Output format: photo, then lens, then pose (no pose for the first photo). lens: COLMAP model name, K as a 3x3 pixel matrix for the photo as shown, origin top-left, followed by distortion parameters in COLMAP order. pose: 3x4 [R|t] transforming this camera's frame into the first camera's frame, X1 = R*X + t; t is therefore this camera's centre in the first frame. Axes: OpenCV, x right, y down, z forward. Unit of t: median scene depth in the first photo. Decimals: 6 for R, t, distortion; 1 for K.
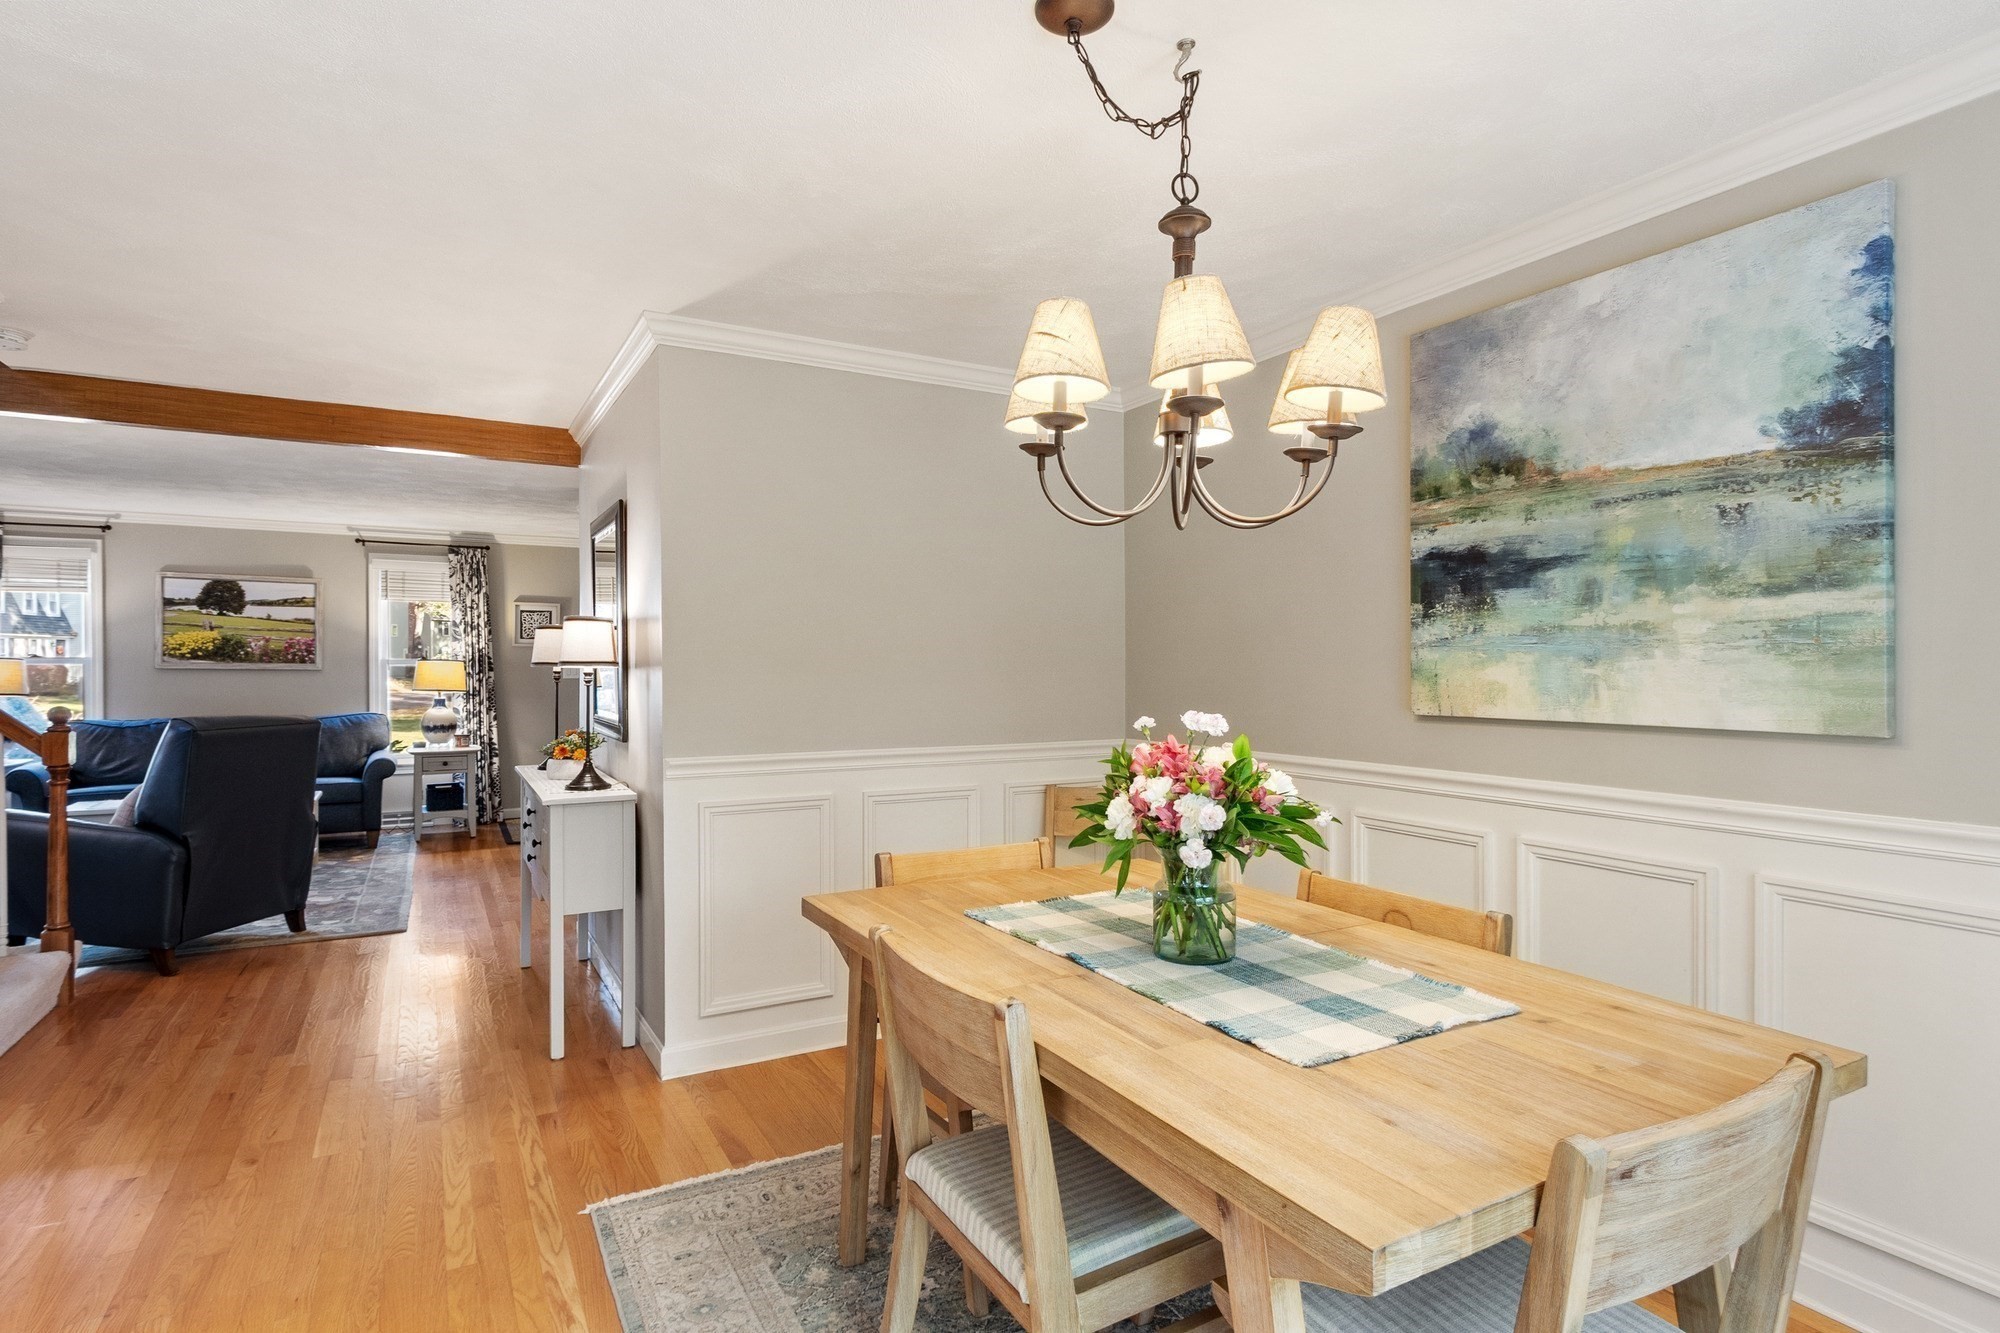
lens RADIAL K [[1024.3, 0, 1012.6], [0, 1024.3, 671.1], [0, 0, 1]] dist [-0.000807, -0.000952]
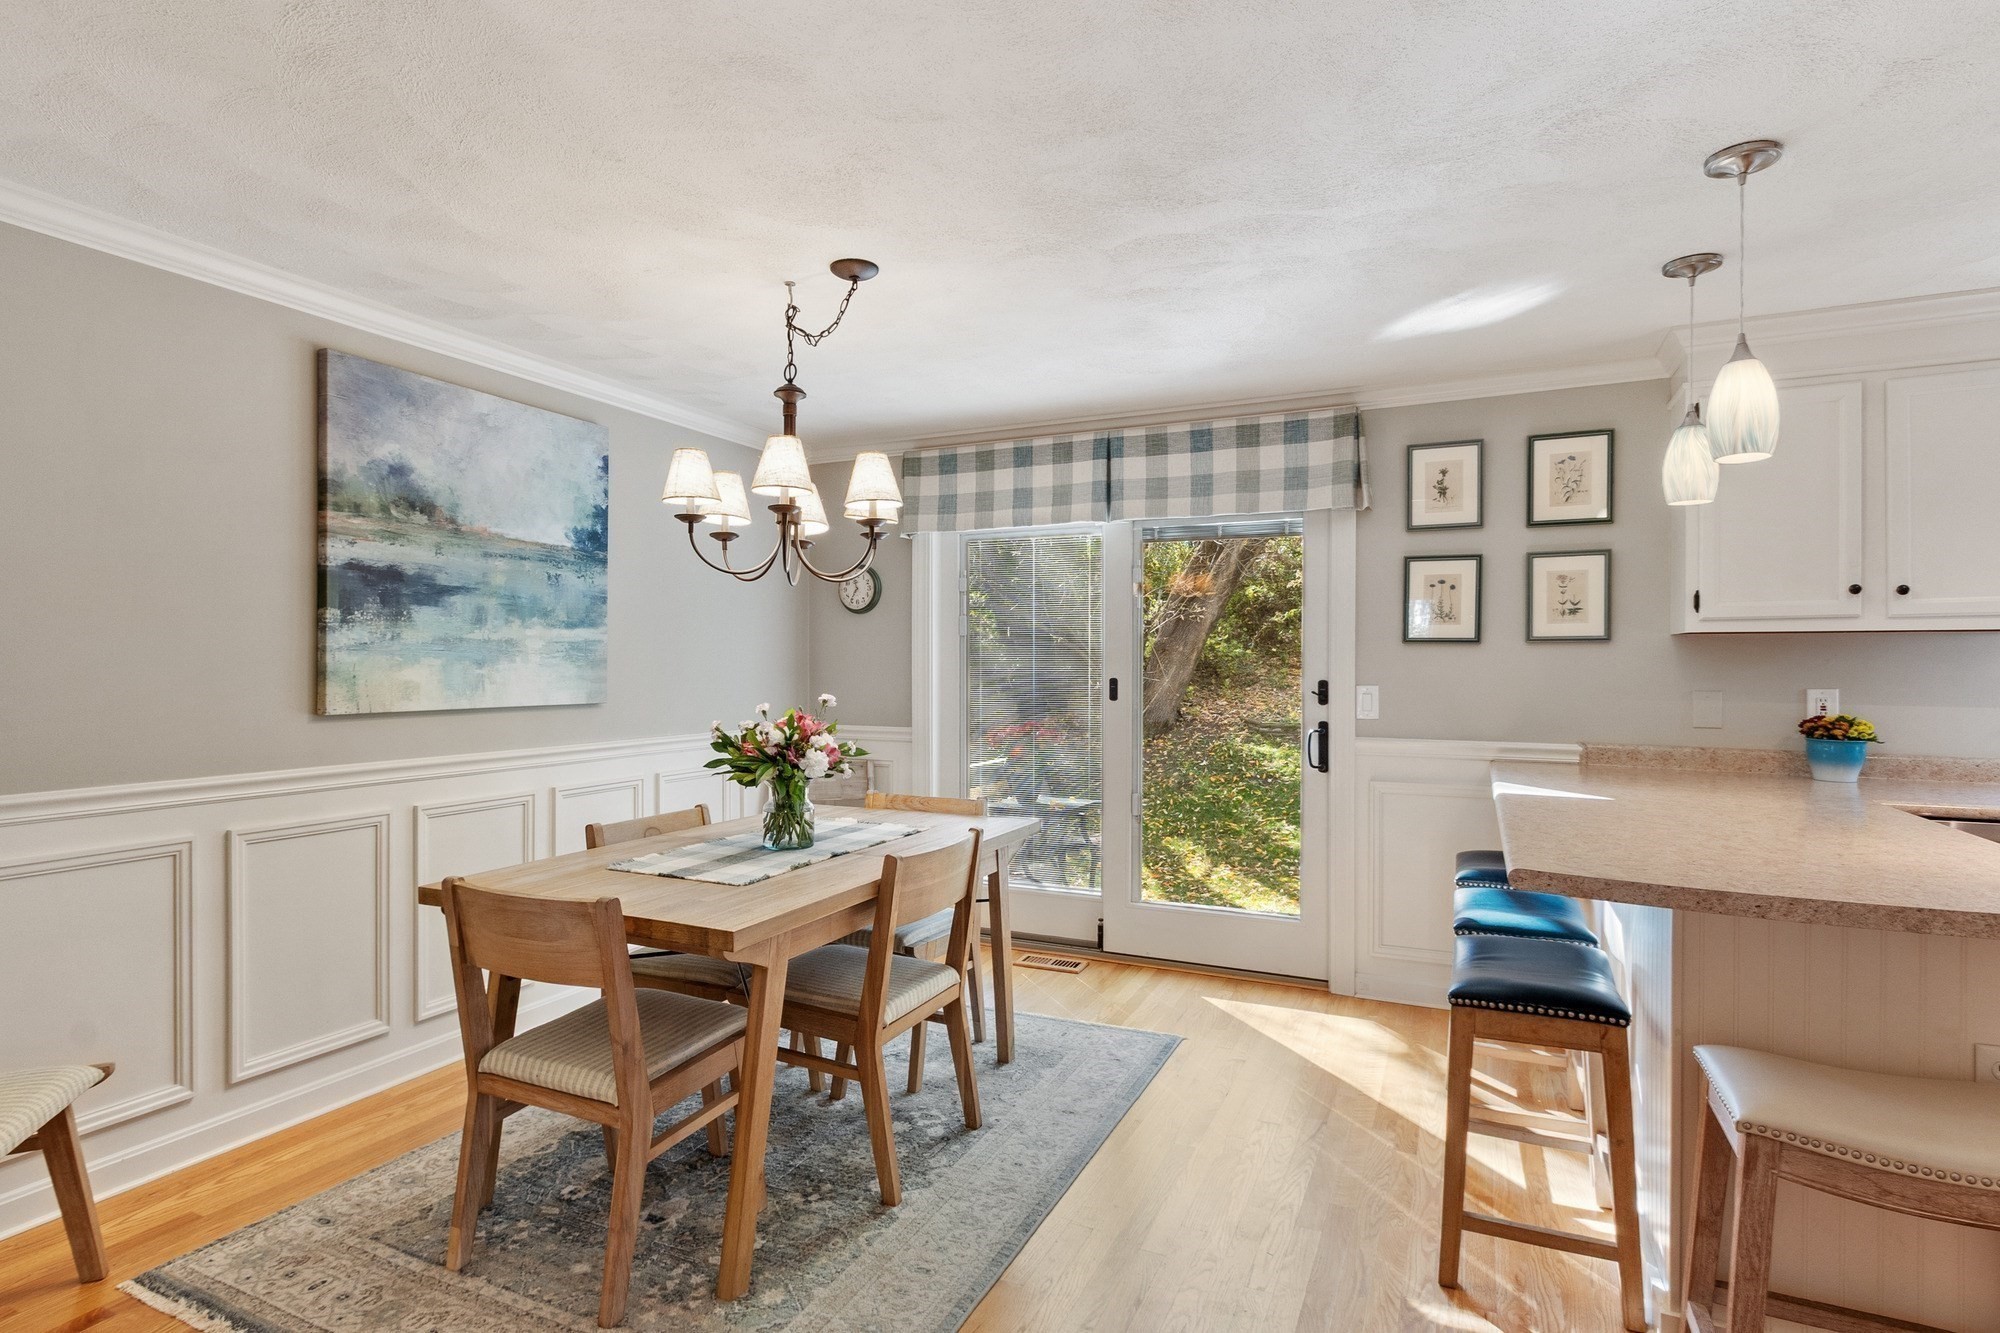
lens RADIAL K [[1024.3, 0, 1003.8], [0, 1024.3, 672.6], [0, 0, 1]] dist [-0.000807, -0.000952]
pose [[-0.584239, -0.004779, 0.811568, -0.971042], [0.003621, 0.999957, 0.008495, -0.007577], [-0.811574, 0.007902, -0.584197, 1.200993]]
